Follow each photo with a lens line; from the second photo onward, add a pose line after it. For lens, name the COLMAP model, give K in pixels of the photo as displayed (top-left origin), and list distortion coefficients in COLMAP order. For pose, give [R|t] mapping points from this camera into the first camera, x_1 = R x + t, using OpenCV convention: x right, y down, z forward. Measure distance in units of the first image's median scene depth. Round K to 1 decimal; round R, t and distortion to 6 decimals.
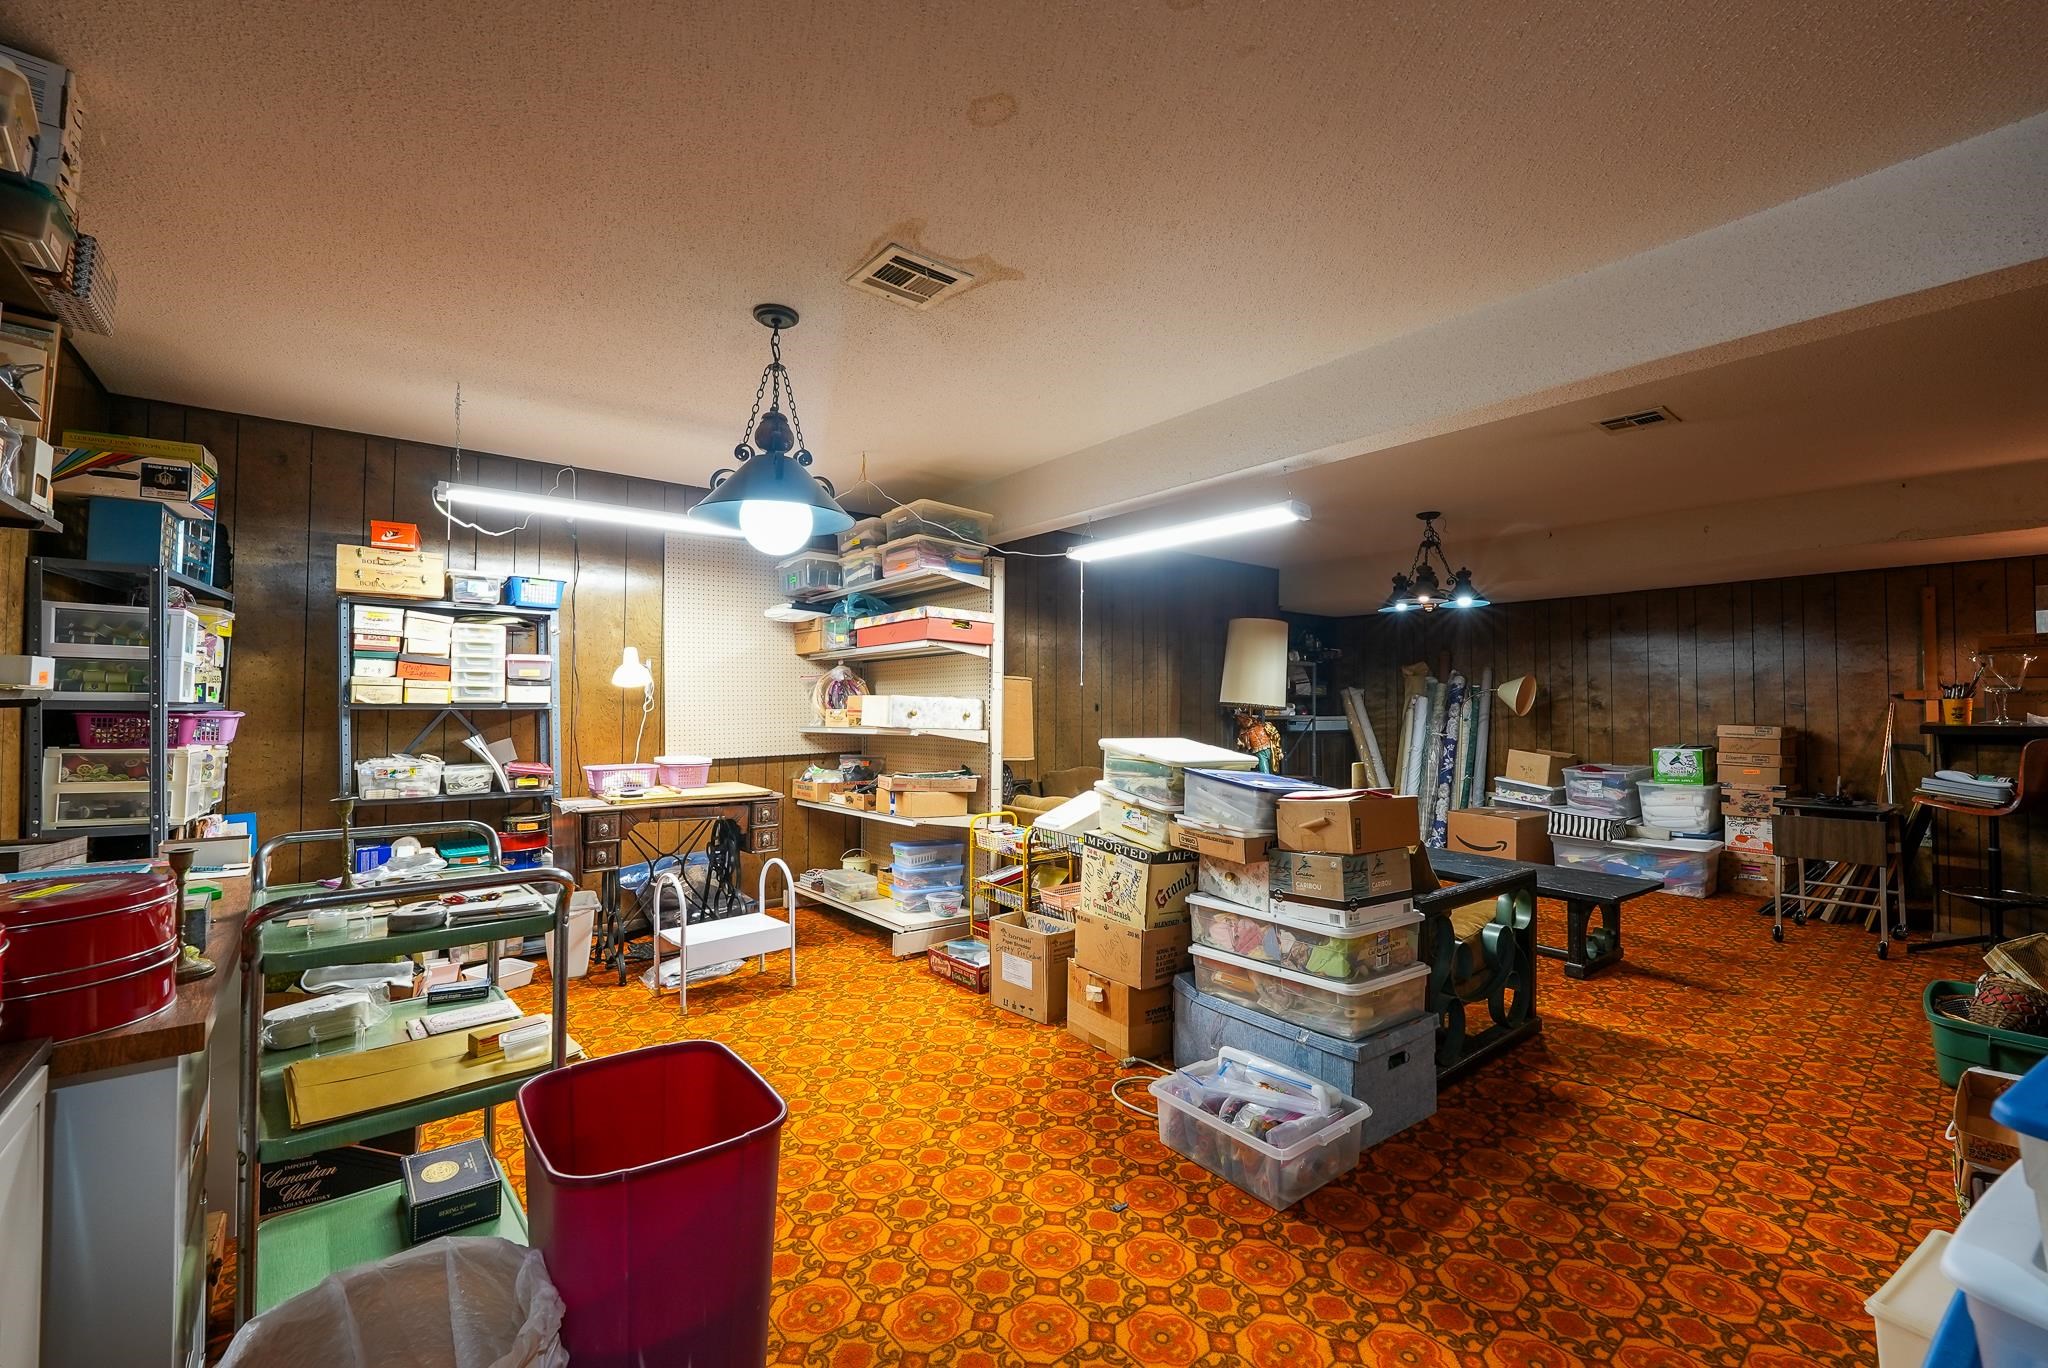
lens RADIAL K [[833.5, 0, 1022.5], [0, 833.5, 683.5], [0, 0, 1]] dist [-0.006914, -0.002674]
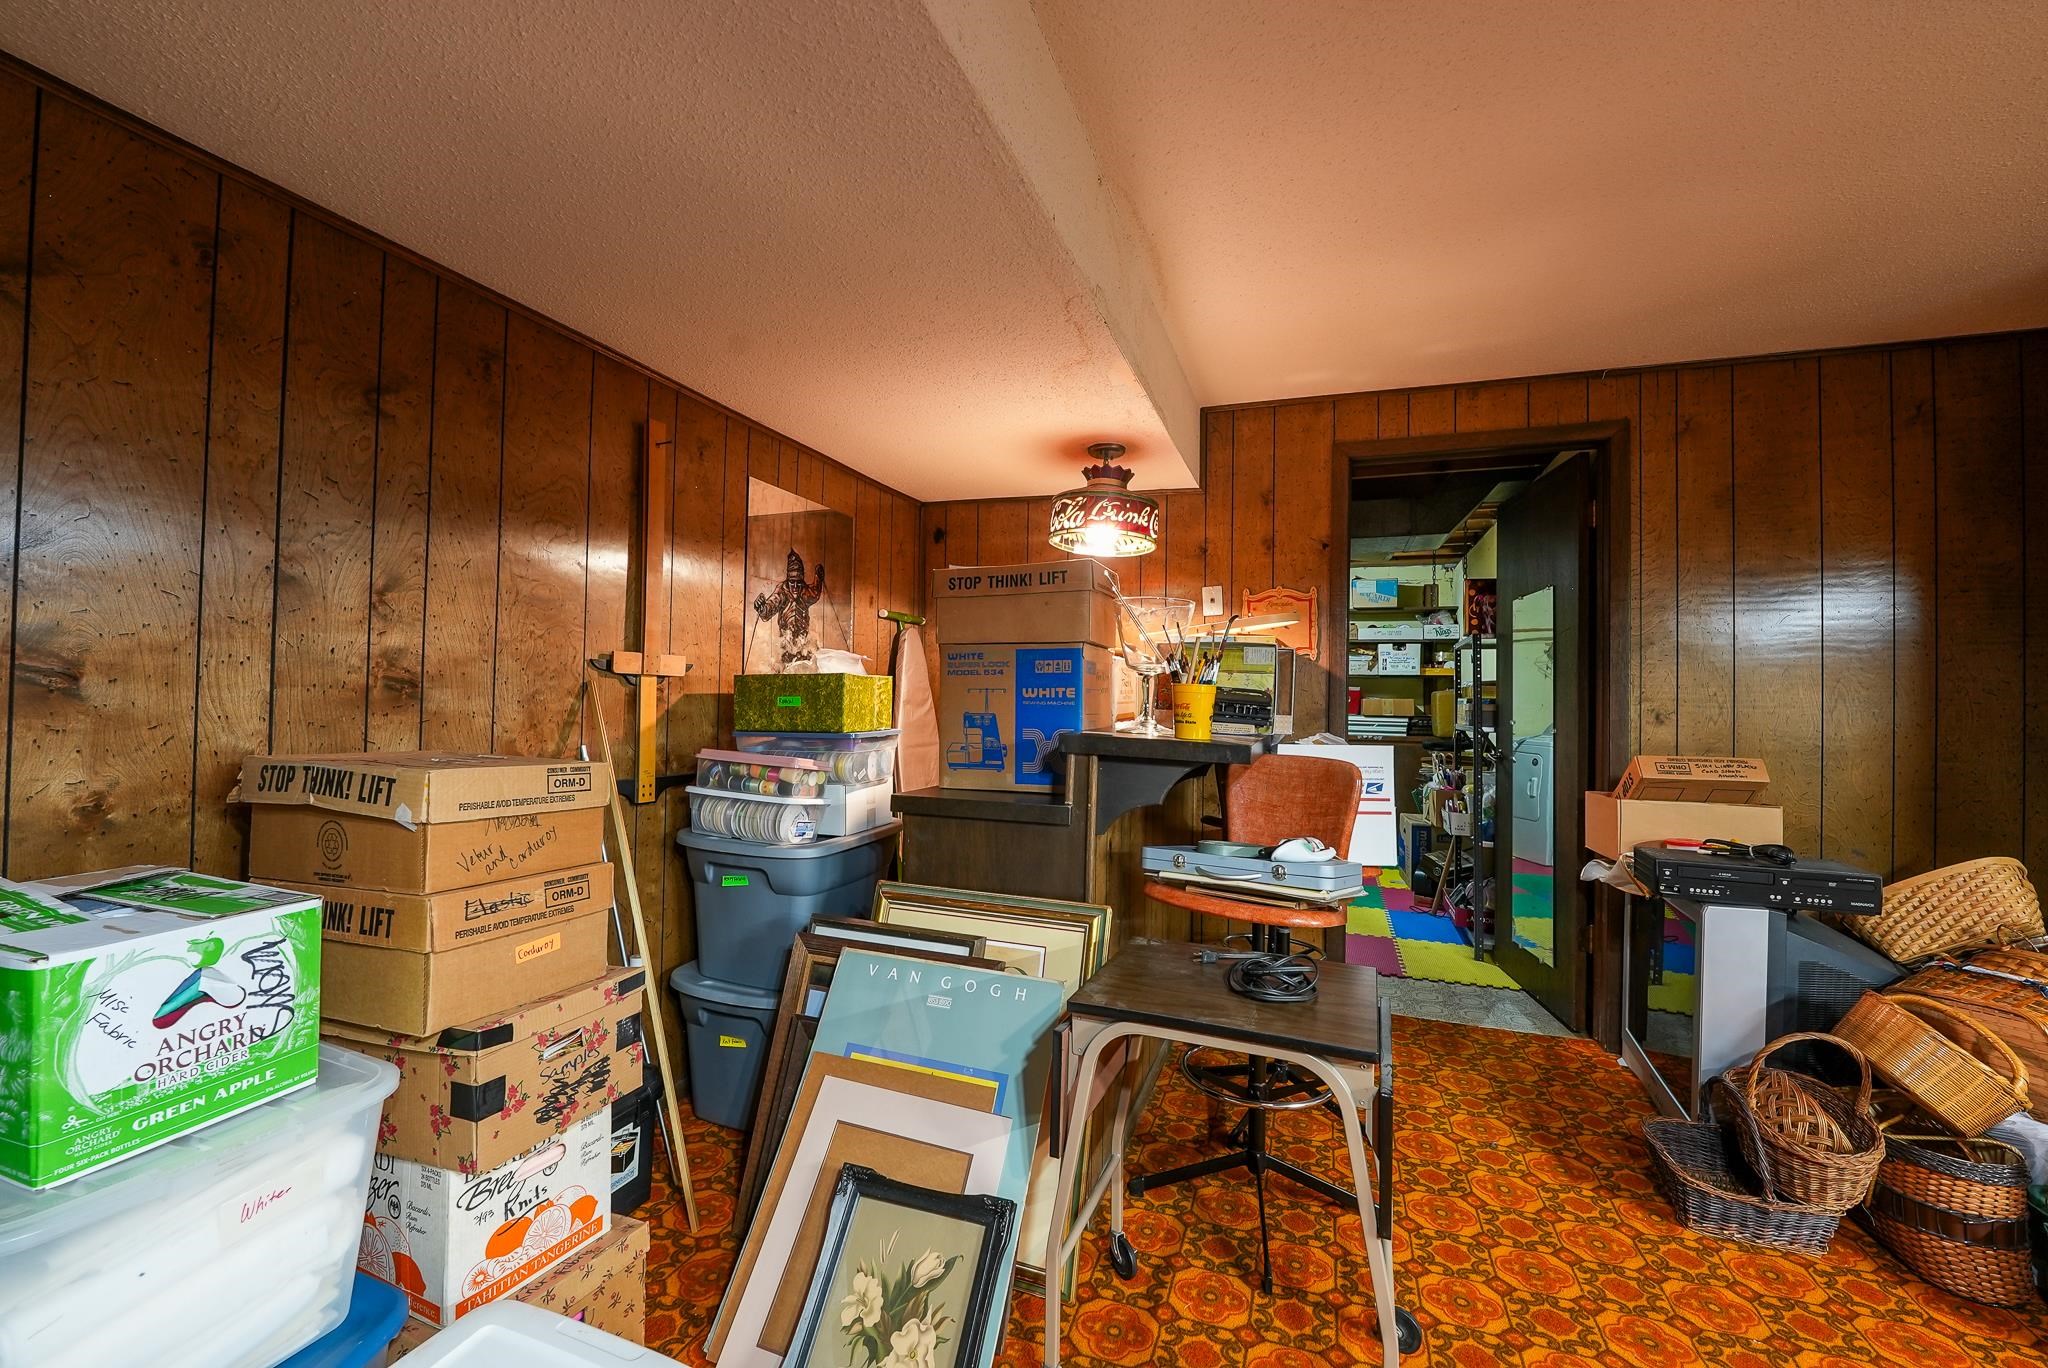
lens RADIAL K [[833.5, 0, 1020.4], [0, 833.5, 685.9], [0, 0, 1]] dist [-0.006914, -0.002674]
pose [[-0.504636, 0.004276, 0.863322, 0.595734], [-0.041106, 0.998735, -0.028975, 0.029128], [-0.862353, -0.050110, -0.503821, 1.014492]]
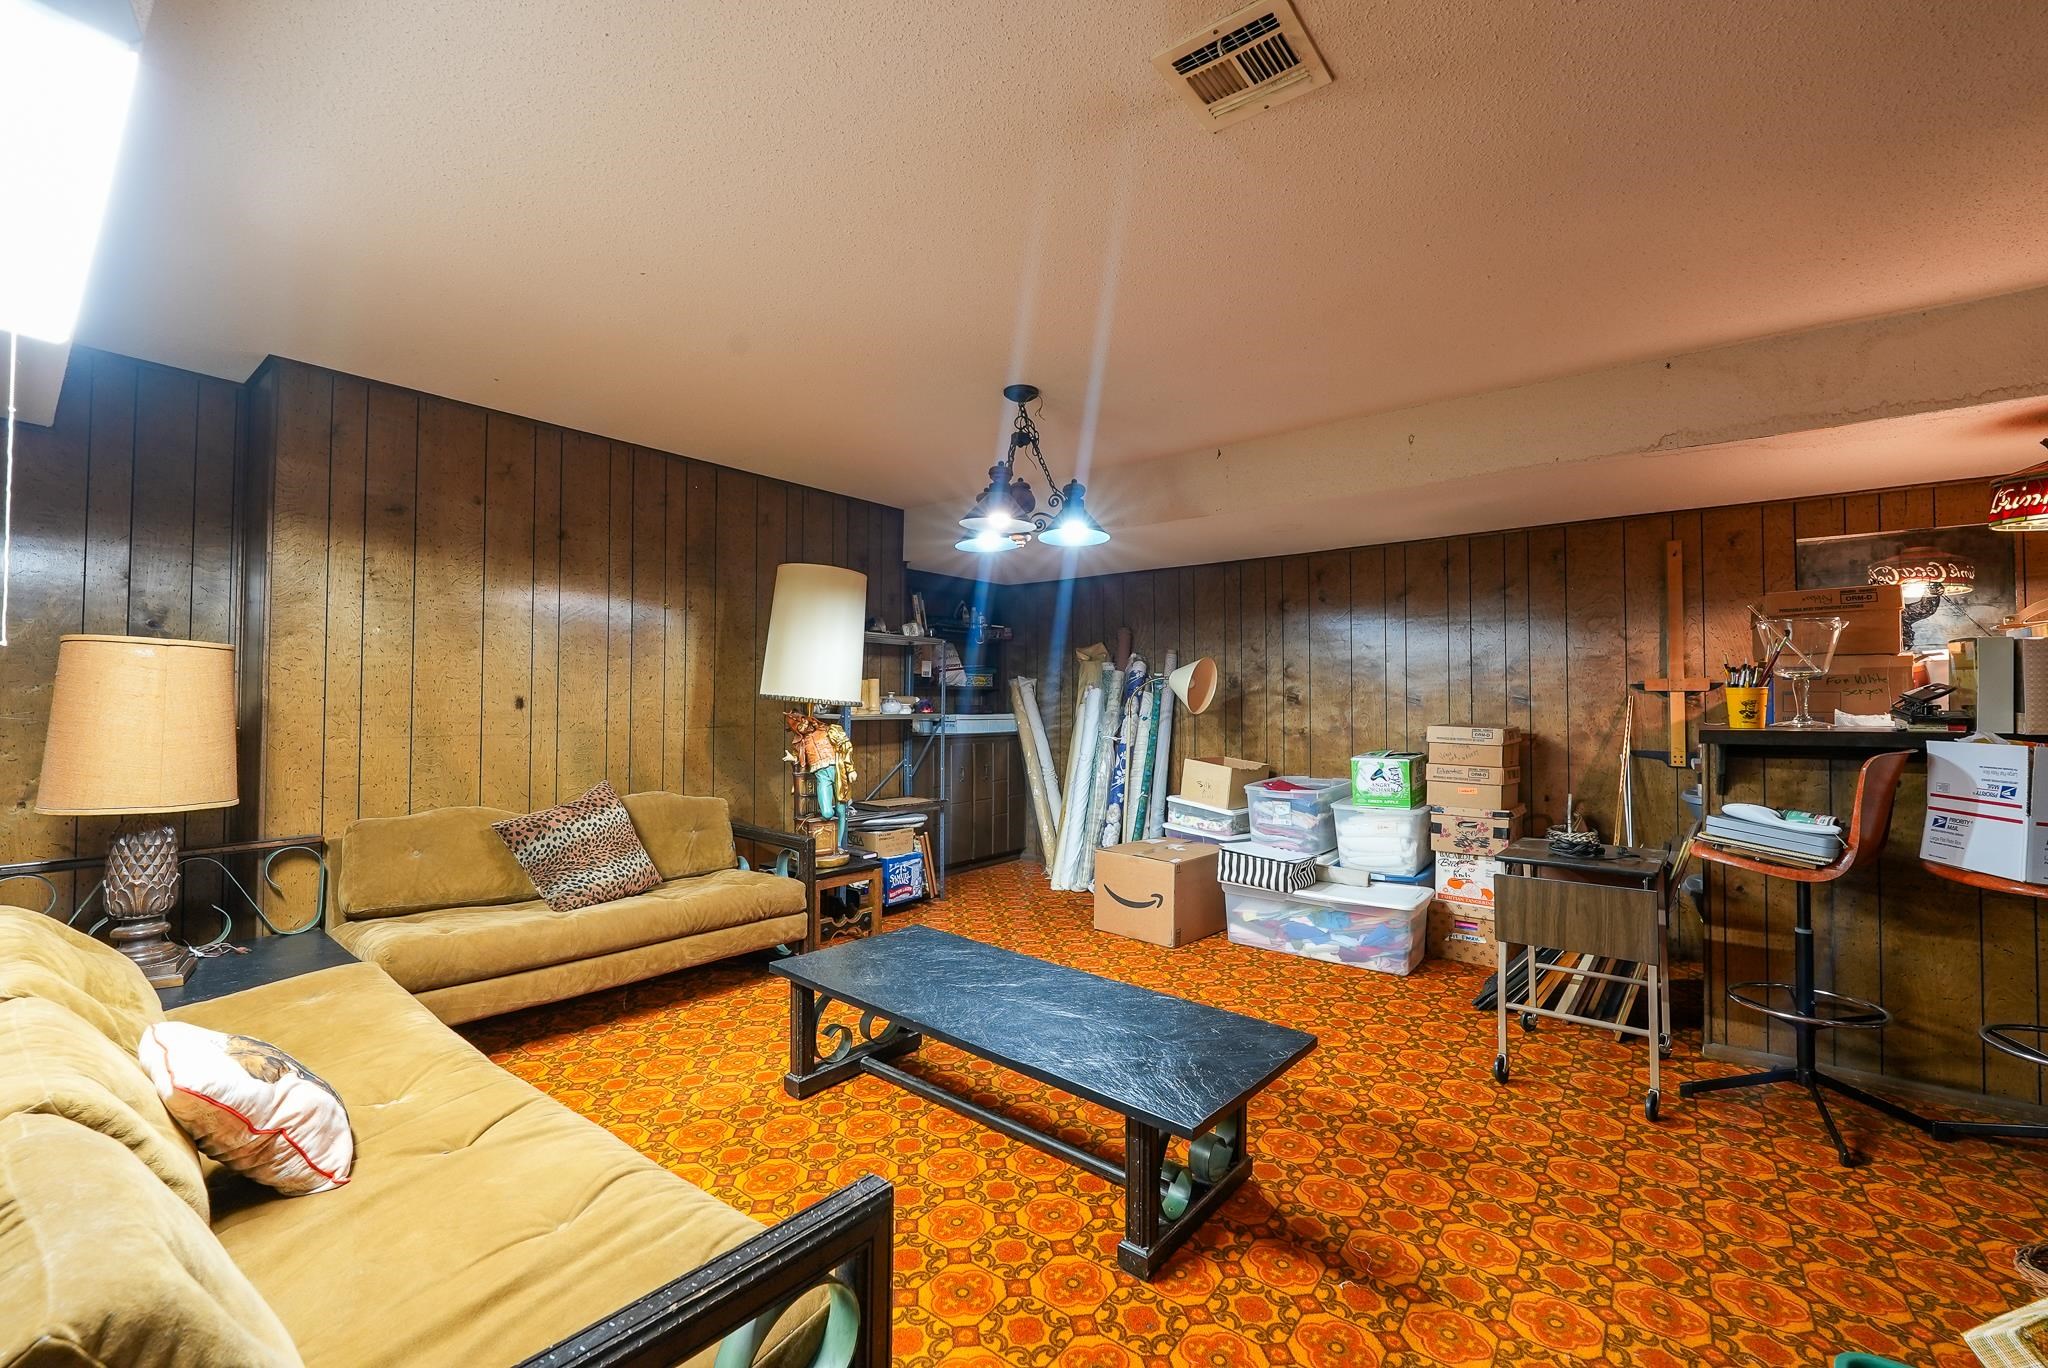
lens RADIAL K [[833.5, 0, 1019.2], [0, 833.5, 683.1], [0, 0, 1]] dist [-0.006914, -0.002674]
pose [[0.975046, 0.003641, 0.221972, 0.341186], [-0.004779, 0.999978, 0.004590, 0.011309], [-0.221951, -0.005536, 0.975042, 0.383163]]
